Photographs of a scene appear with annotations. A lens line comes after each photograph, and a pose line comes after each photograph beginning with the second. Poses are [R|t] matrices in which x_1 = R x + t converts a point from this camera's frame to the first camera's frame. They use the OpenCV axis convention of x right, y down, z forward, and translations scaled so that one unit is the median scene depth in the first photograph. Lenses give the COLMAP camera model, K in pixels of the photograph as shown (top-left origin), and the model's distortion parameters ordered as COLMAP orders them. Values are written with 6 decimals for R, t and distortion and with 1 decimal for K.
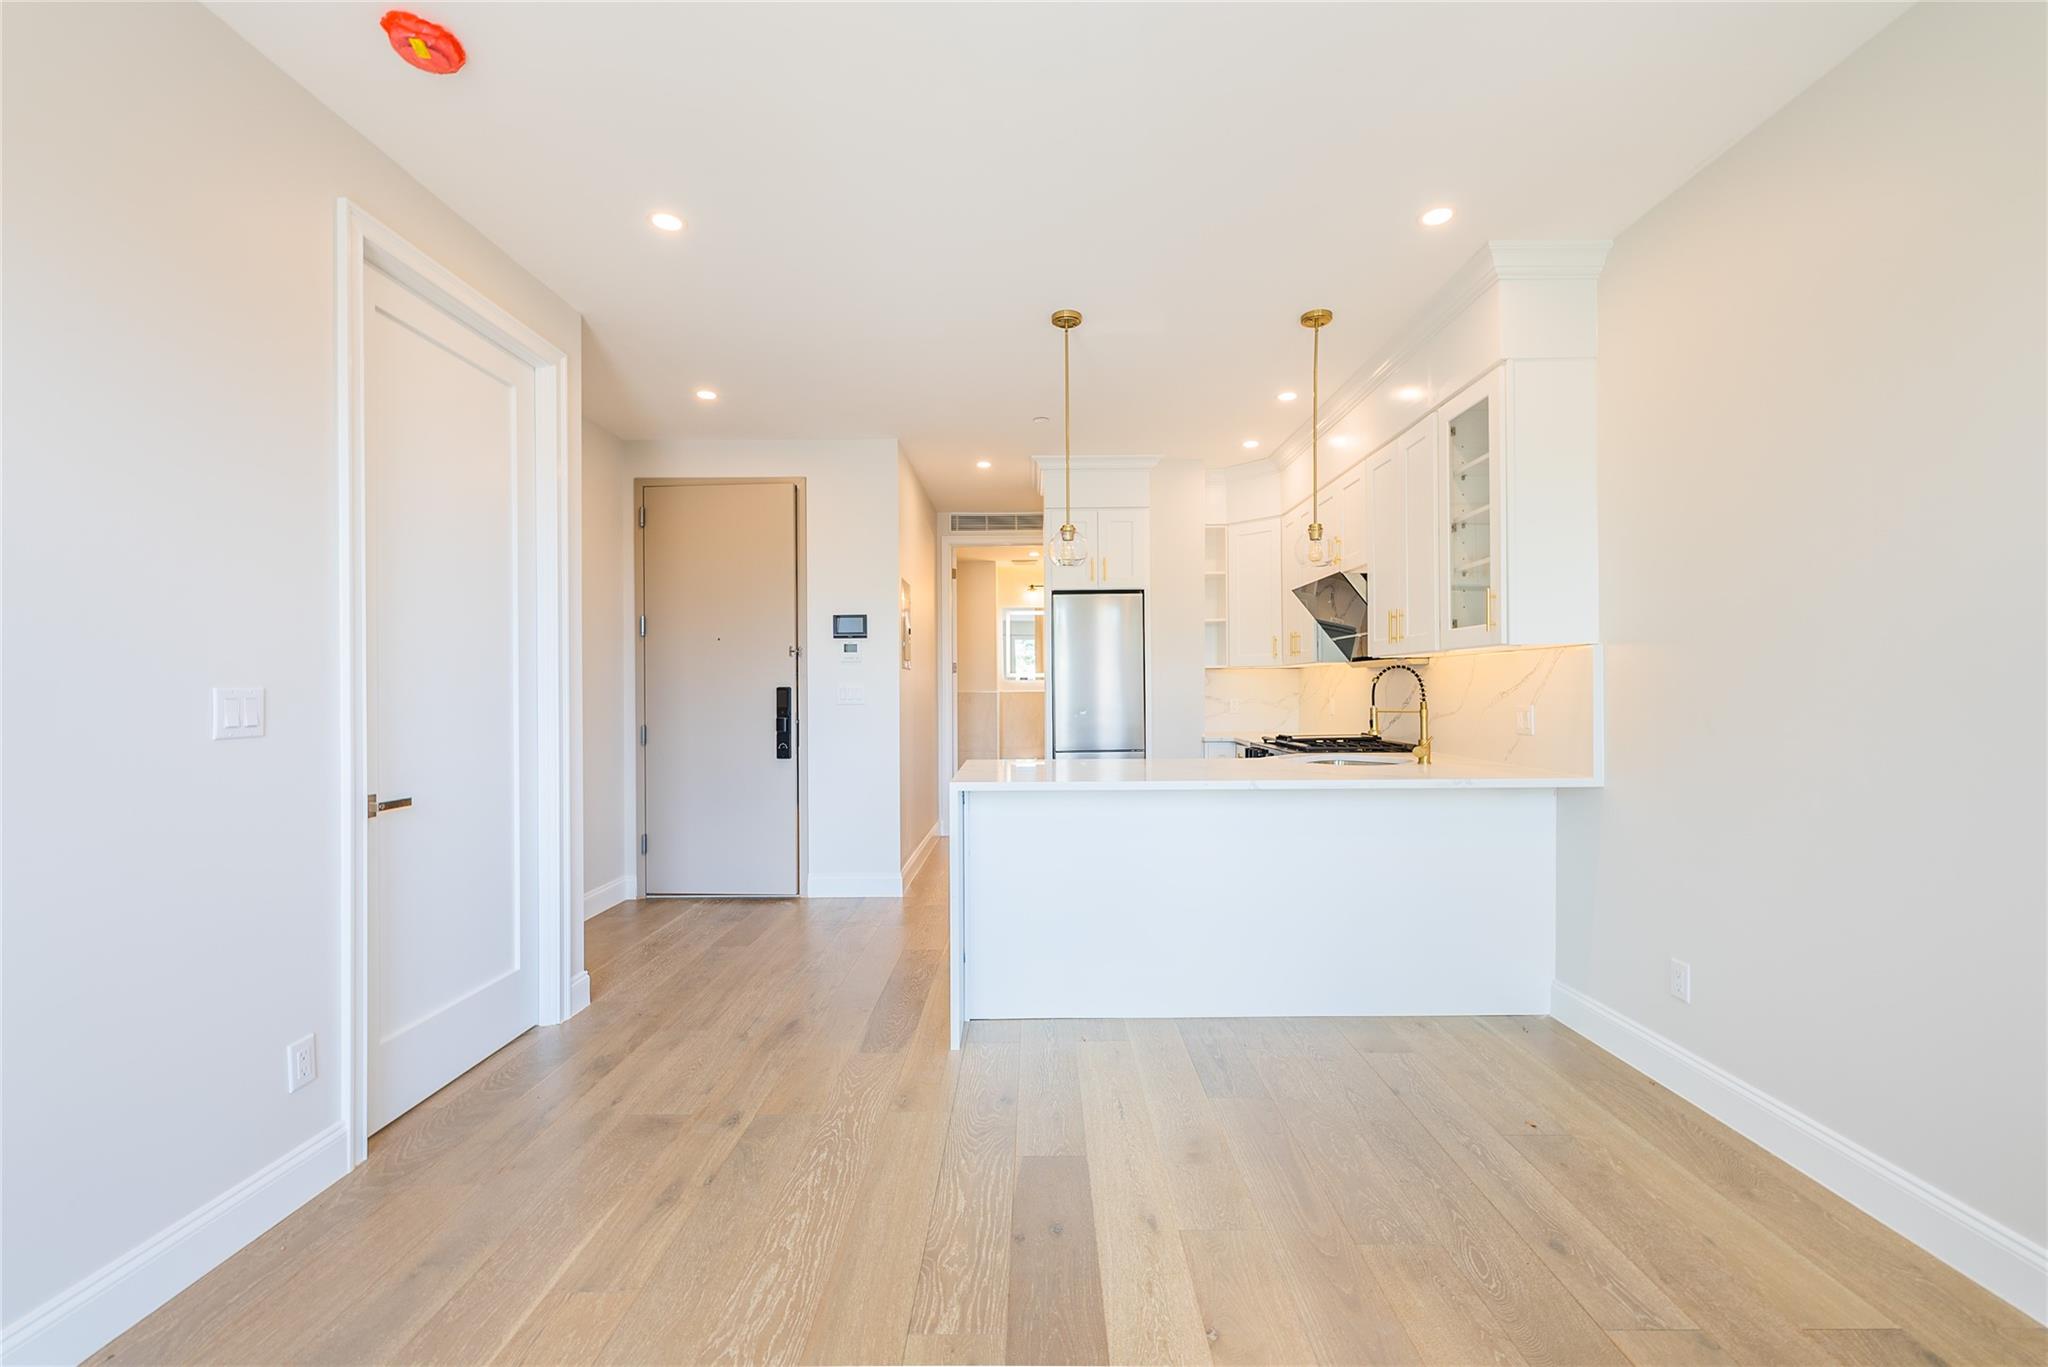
lens RADIAL K [[828.1, 0, 1027.1], [0, 828.1, 685.7], [0, 0, 1]] dist [0.000833, -0.000119]
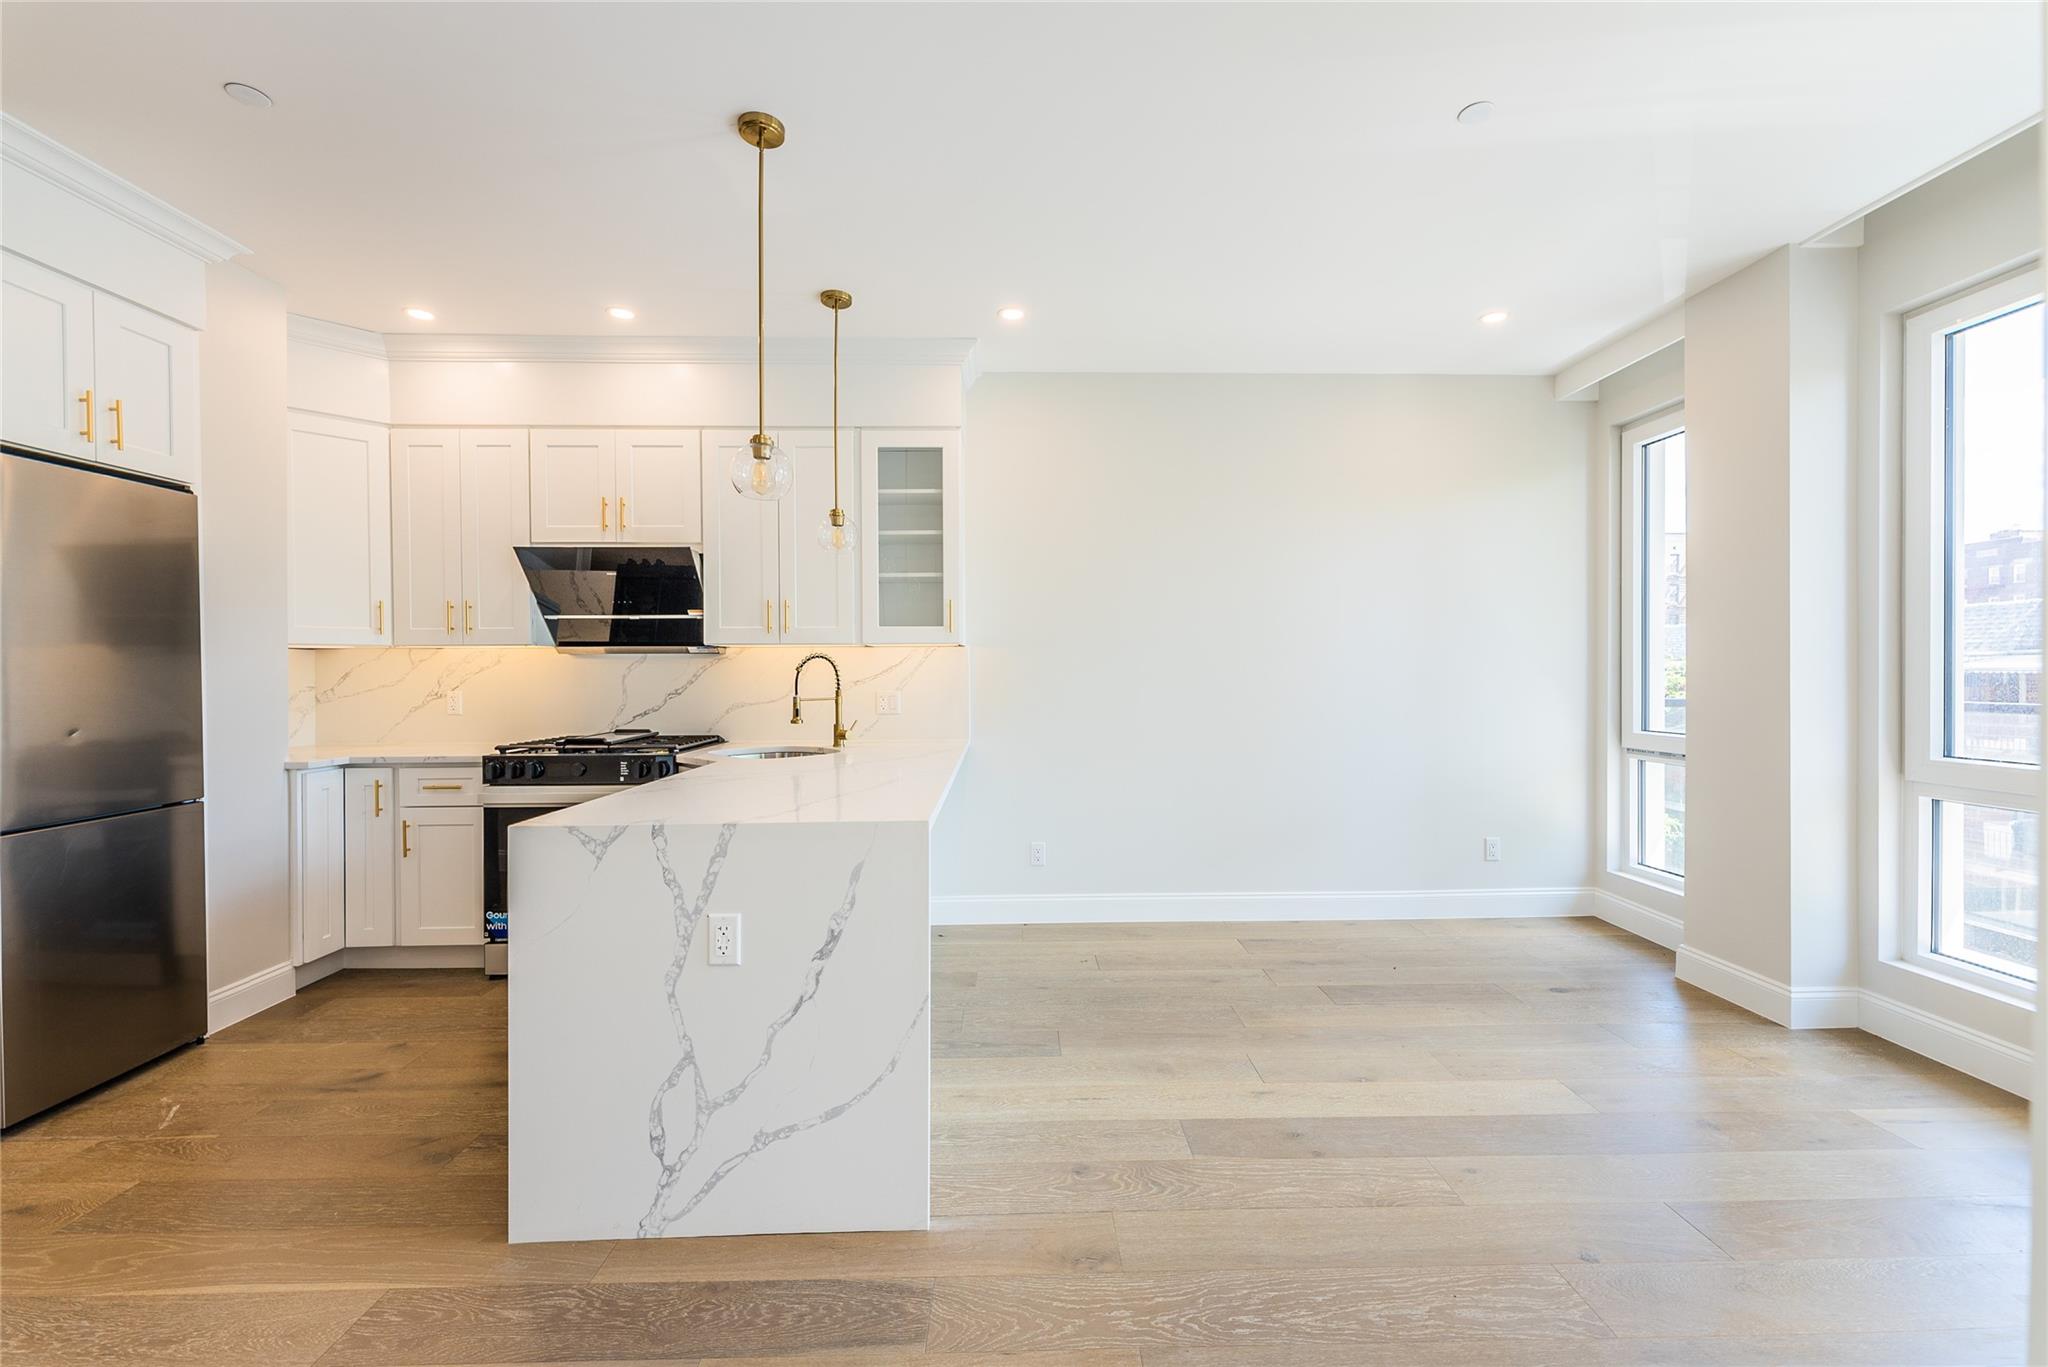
lens RADIAL K [[822.7, 0, 1037.3], [0, 822.7, 681.9], [0, 0, 1]] dist [0.000978, 0.000310]
pose [[-0.041155, -0.005164, 0.999139, -0.636885], [0.000942, 0.999986, 0.005208, 0.003924], [-0.999152, 0.001155, -0.041150, 0.807785]]
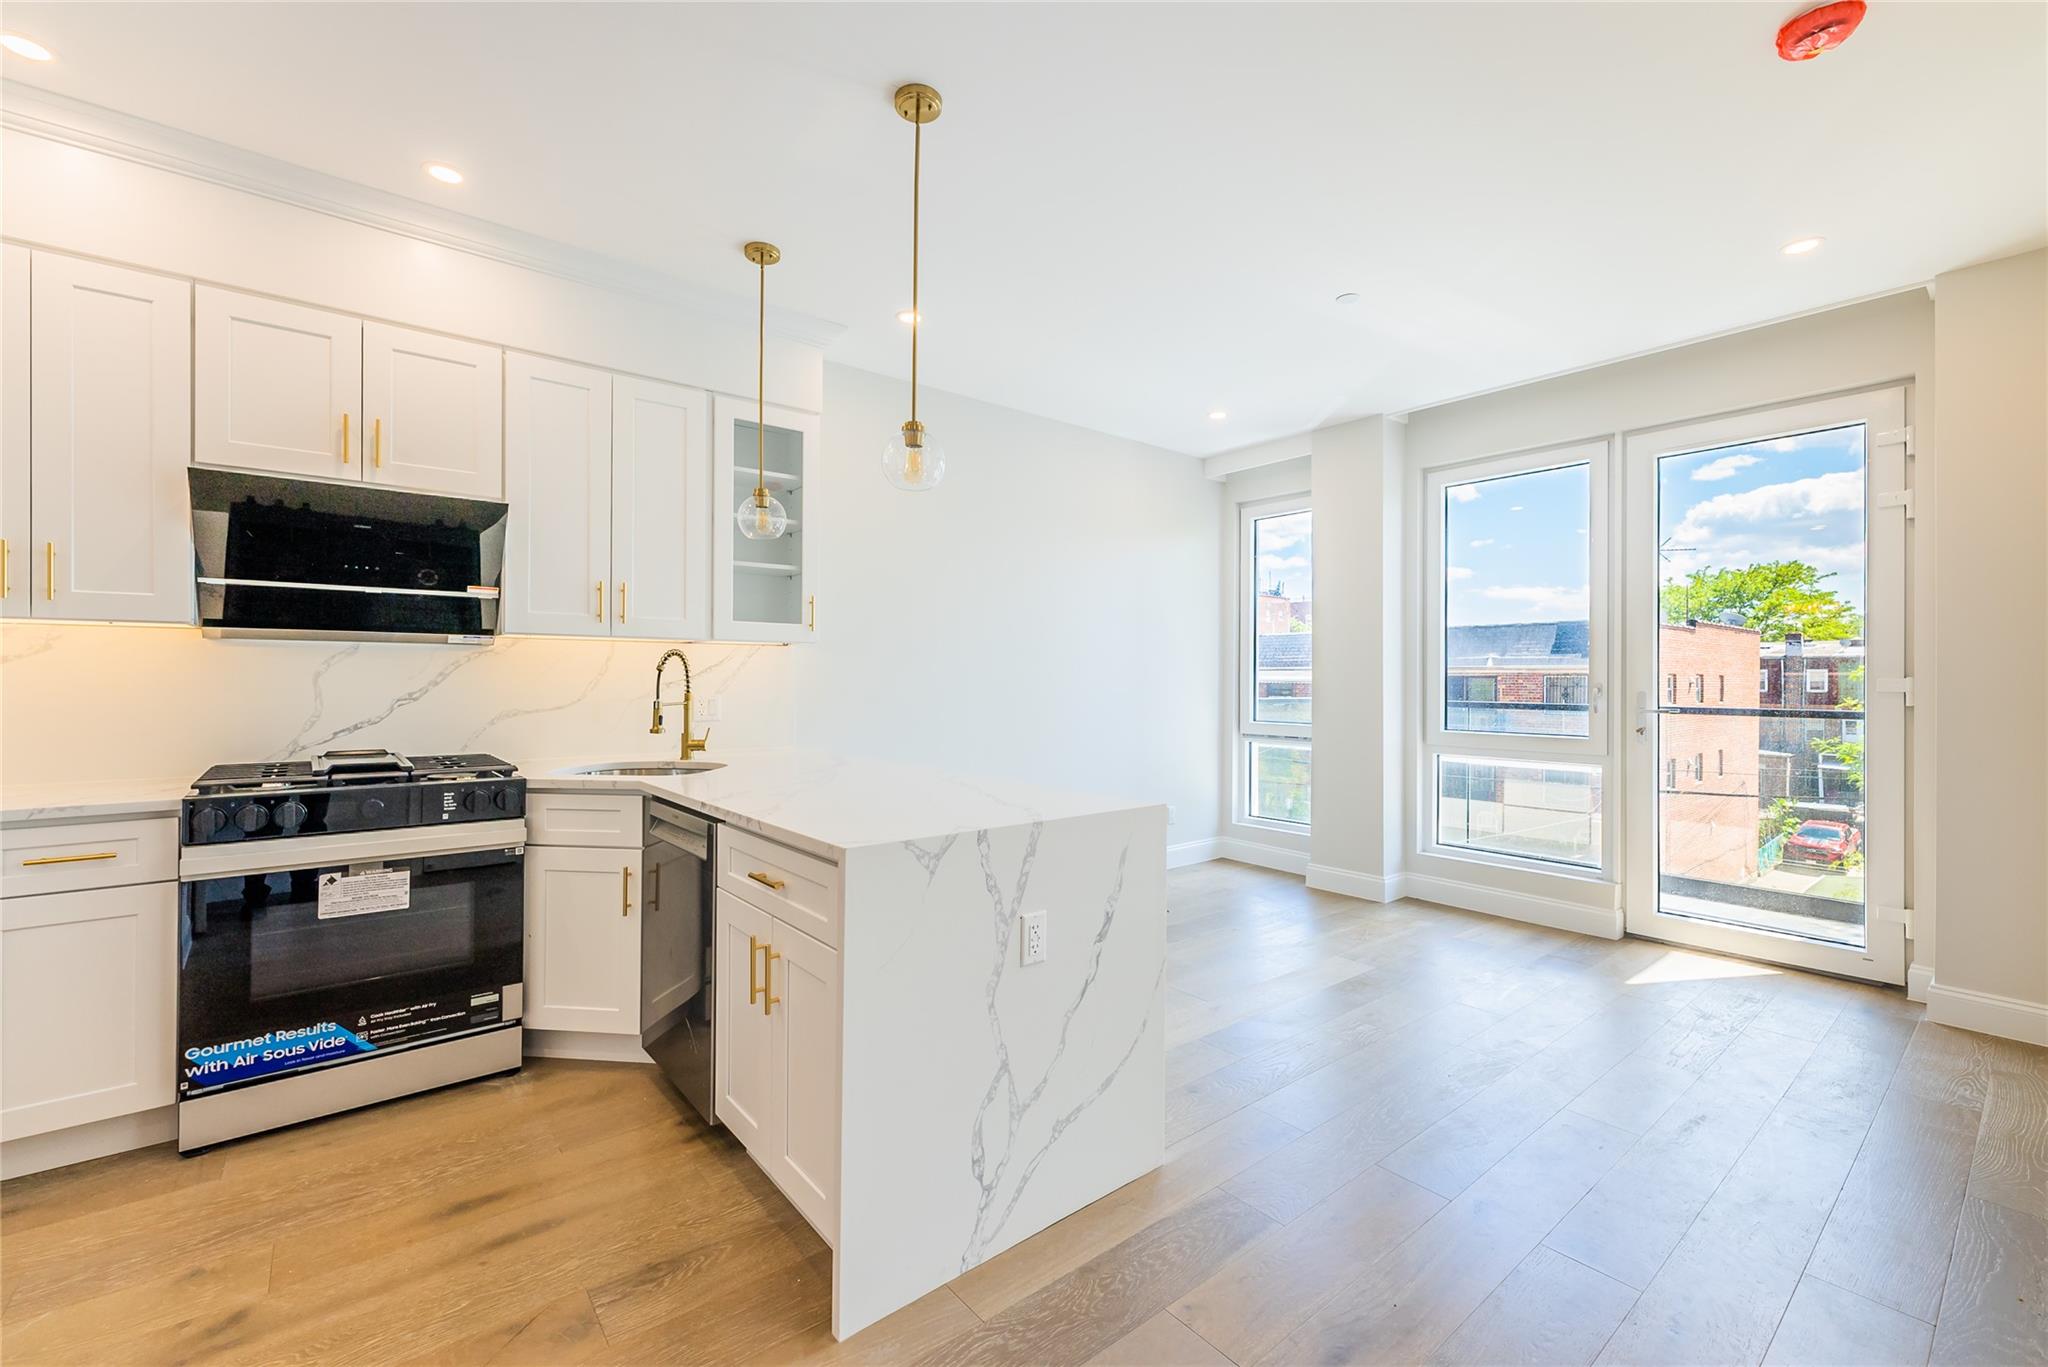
lens RADIAL K [[848.3, 0, 1023.3], [0, 848.3, 678.9], [0, 0, 1]] dist [0.001700, 0.000166]
pose [[-0.640757, 0.001938, 0.767741, -0.512264], [-0.004318, 0.999972, -0.006128, 0.008487], [-0.767732, -0.007241, -0.640731, 1.363947]]
